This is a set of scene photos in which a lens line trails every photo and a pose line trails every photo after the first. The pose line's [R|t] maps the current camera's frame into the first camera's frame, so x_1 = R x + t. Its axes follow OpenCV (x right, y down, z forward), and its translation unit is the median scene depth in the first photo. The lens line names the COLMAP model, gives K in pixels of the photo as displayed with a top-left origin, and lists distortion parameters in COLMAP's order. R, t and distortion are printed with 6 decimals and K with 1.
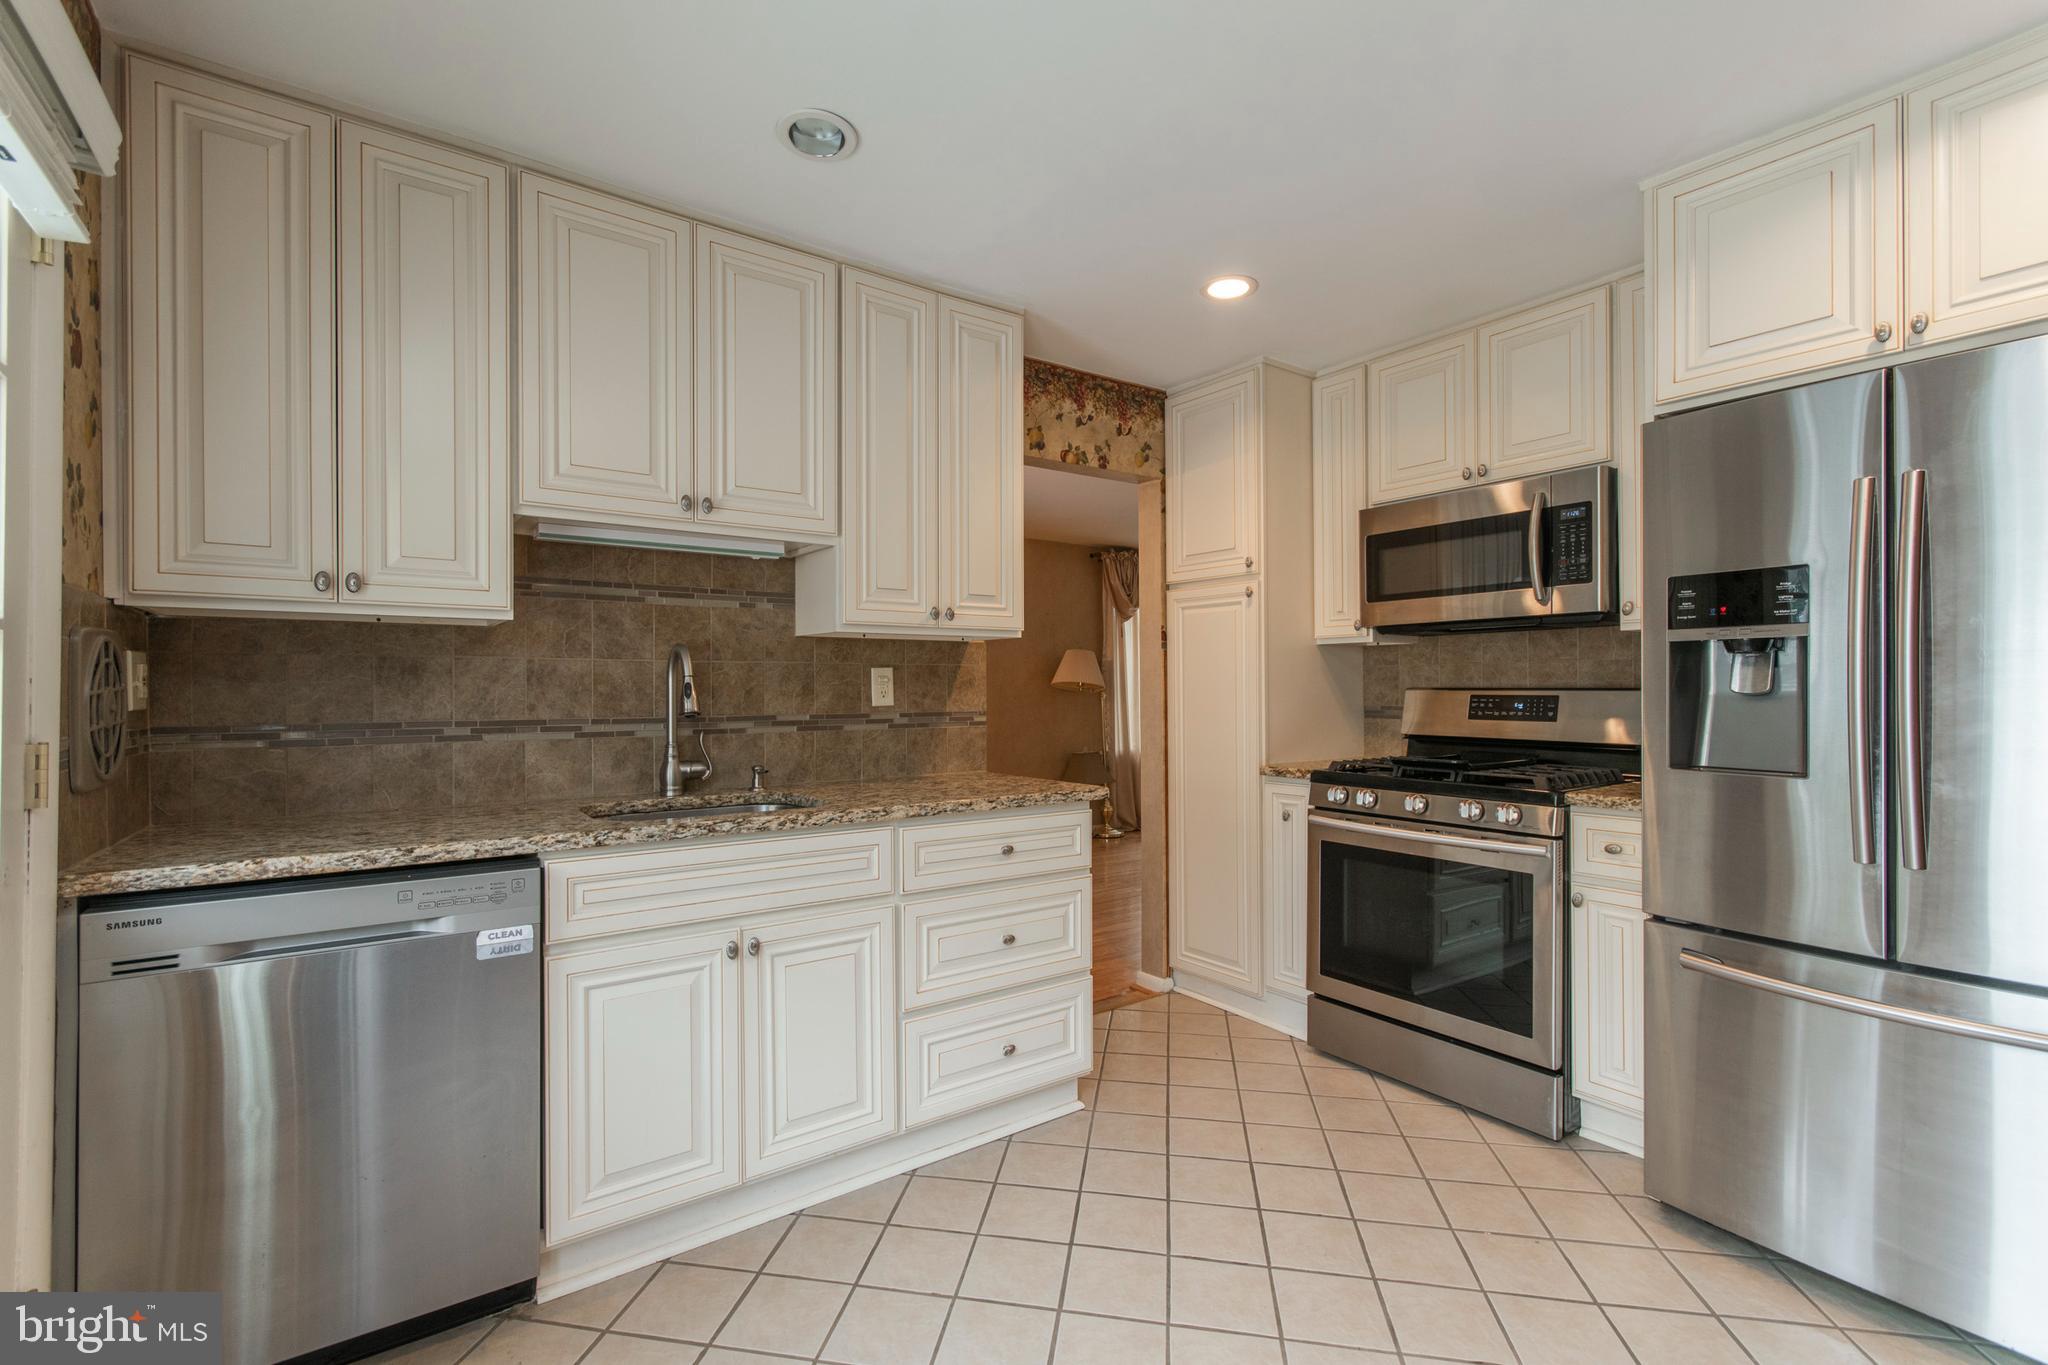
lens RADIAL K [[893.5, 0, 996.9], [0, 893.5, 686.3], [0, 0, 1]] dist [0.000516, 0.000374]
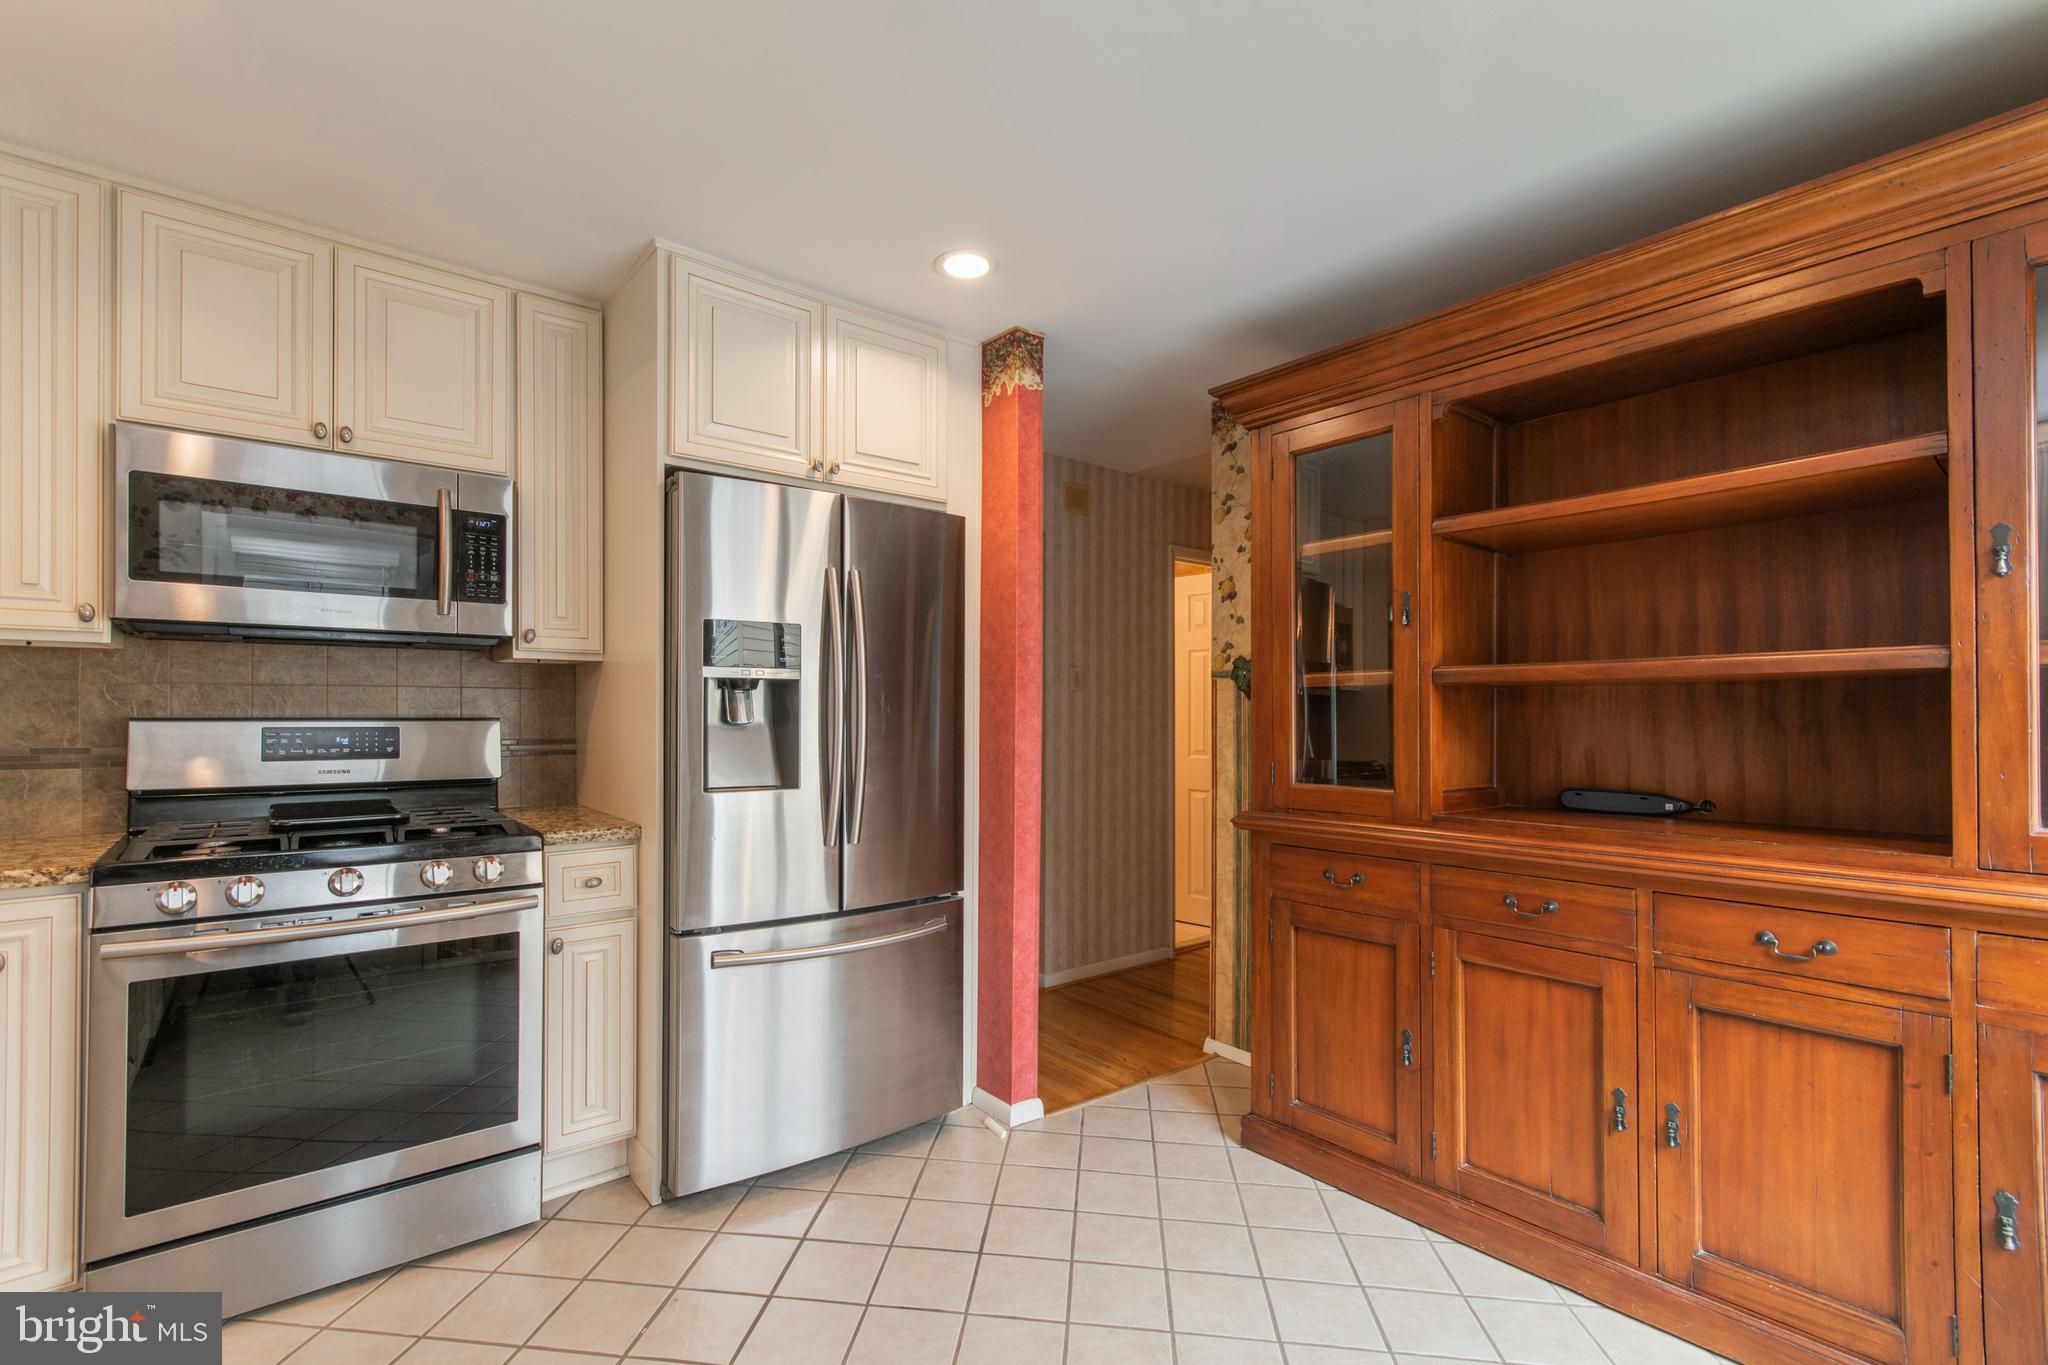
lens RADIAL K [[922.2, 0, 1017.8], [0, 922.2, 698.2], [0, 0, 1]] dist [0.000203, 0.000147]
pose [[-0.071029, 0.017679, 0.997318, -0.314614], [-0.004549, 0.999827, -0.018047, -0.004293], [-0.997464, -0.005818, -0.070936, 0.535032]]
